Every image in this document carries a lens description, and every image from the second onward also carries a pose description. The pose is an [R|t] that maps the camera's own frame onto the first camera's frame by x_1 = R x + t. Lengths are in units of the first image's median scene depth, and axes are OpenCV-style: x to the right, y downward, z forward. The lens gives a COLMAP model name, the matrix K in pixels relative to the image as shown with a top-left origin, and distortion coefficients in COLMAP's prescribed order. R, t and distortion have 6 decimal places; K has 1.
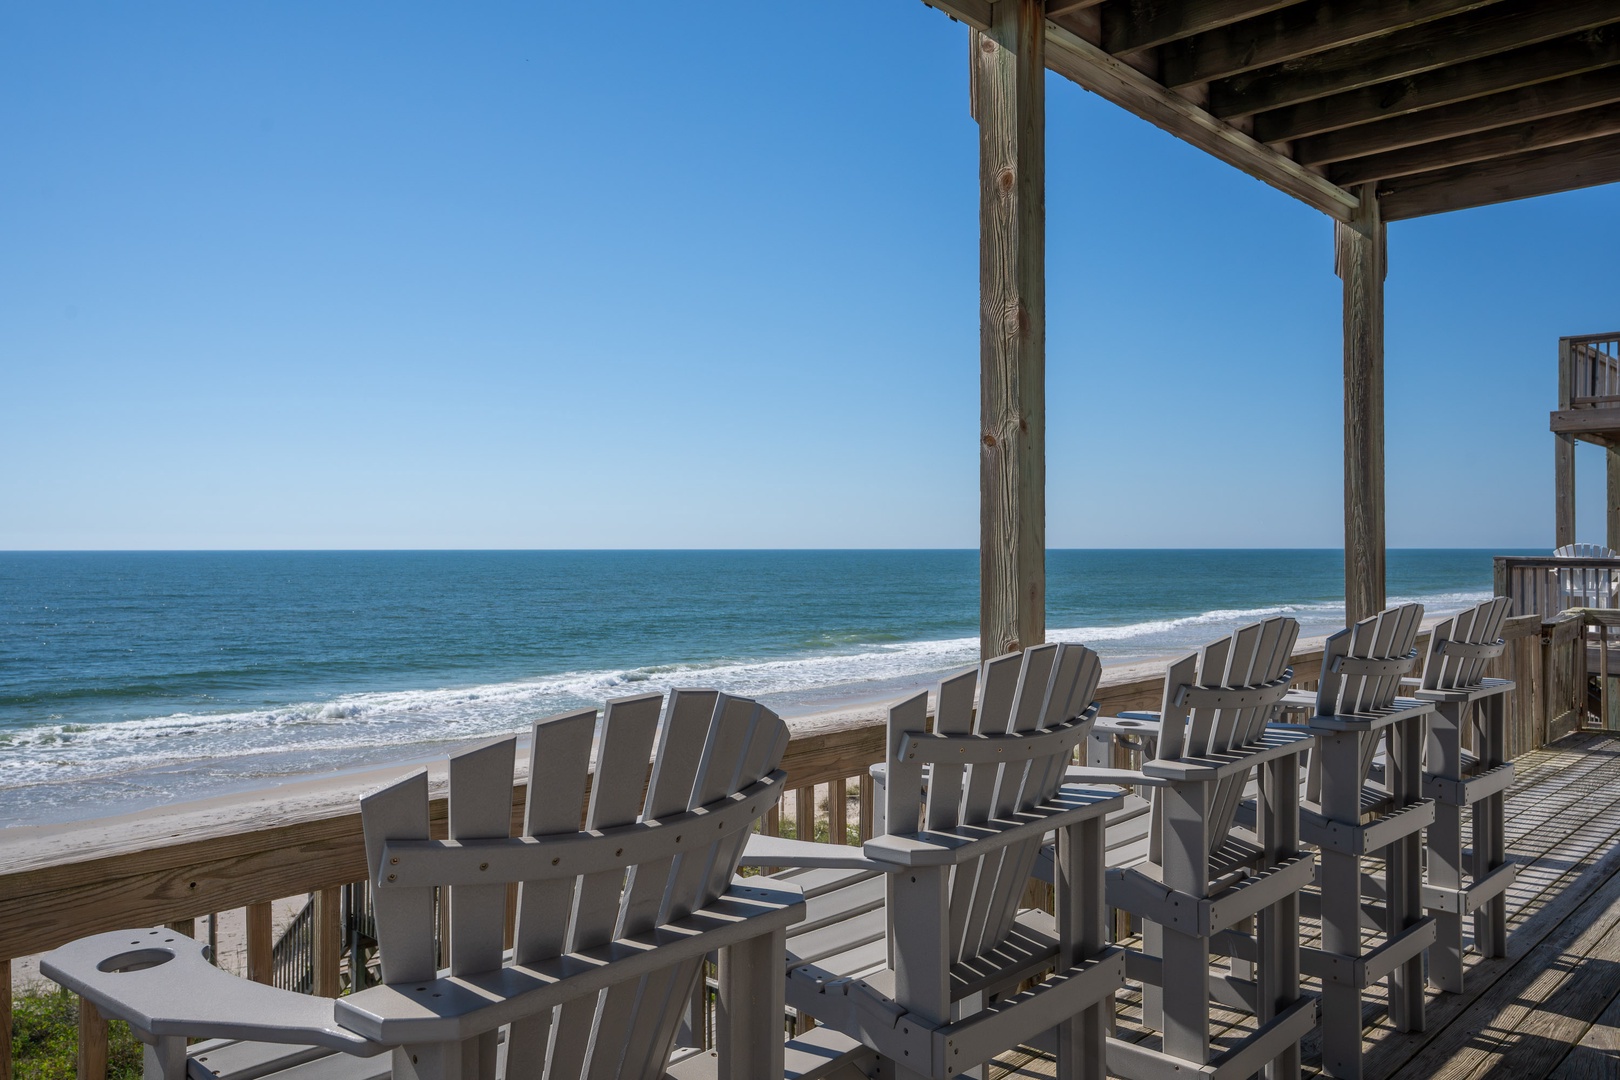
lens RADIAL K [[1279.1, 0, 810.0], [0, 1279.1, 540.0], [0, 0, 1]] dist [-0.005493, 0.070187]
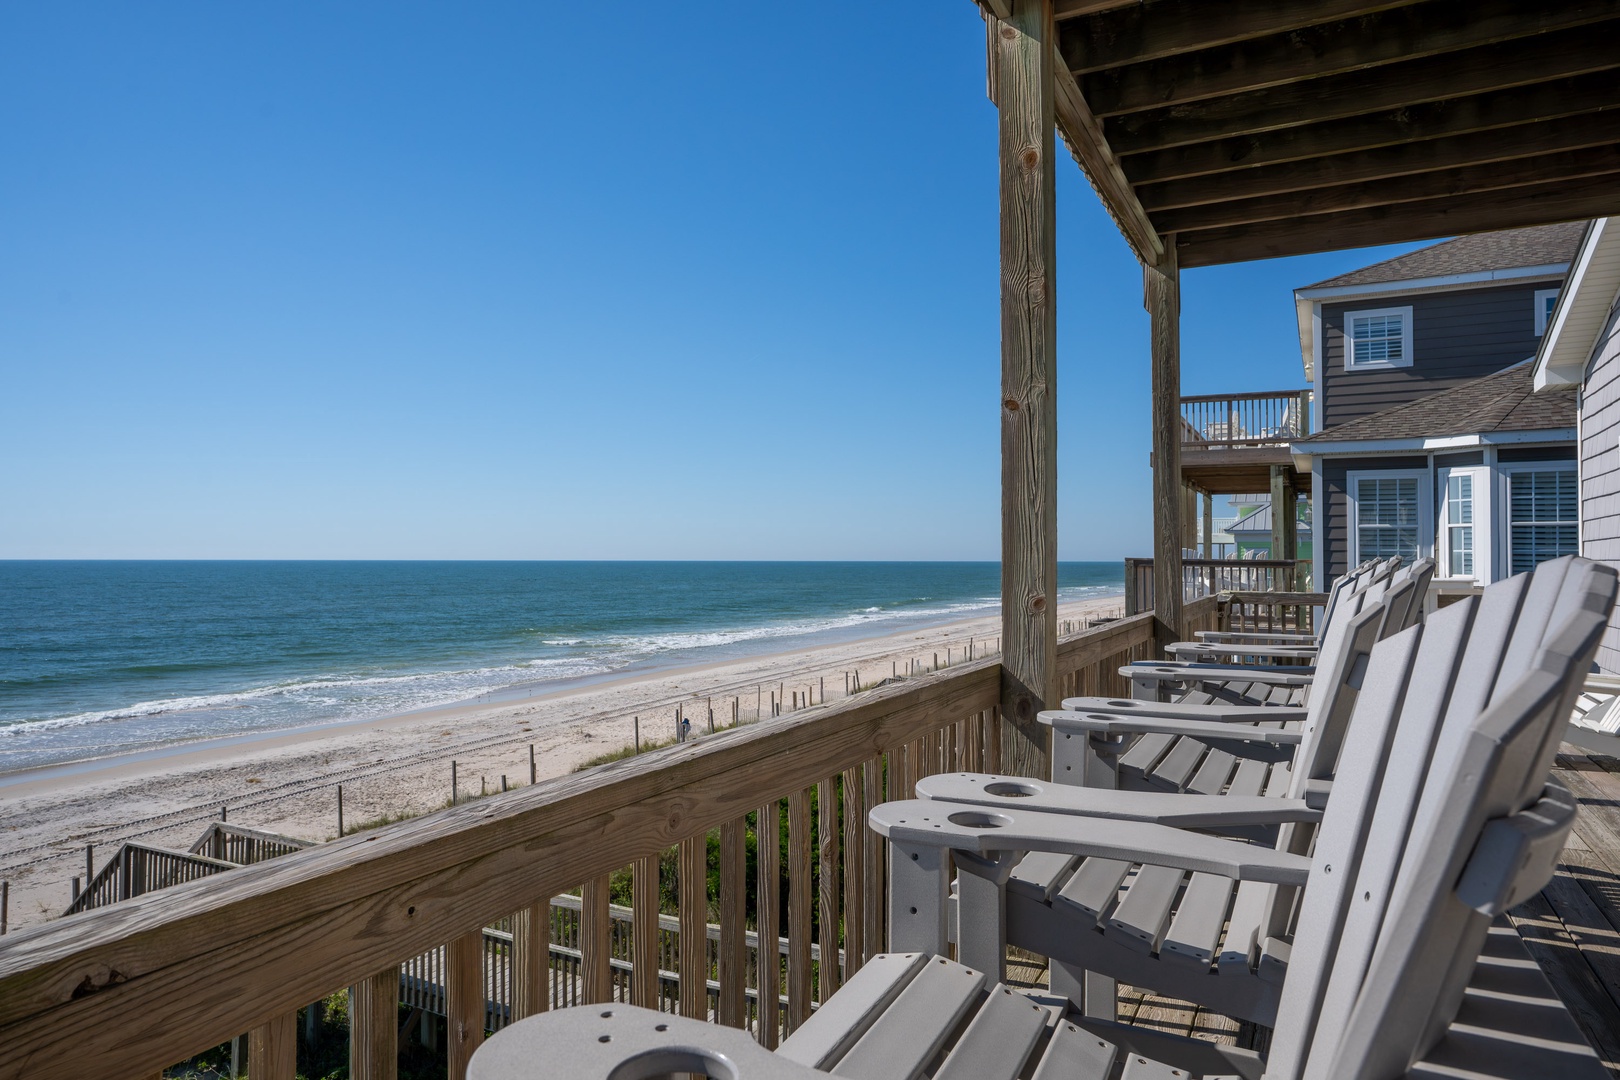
lens RADIAL K [[1027.6, 0, 810.0], [0, 1027.6, 540.0], [0, 0, 1]] dist [-0.037731, 0.052478]
pose [[0.957359, 0.006583, 0.288825, -0.259199], [-0.000519, 0.999778, -0.021066, 0.050368], [-0.288899, 0.020018, 0.957150, 0.250757]]
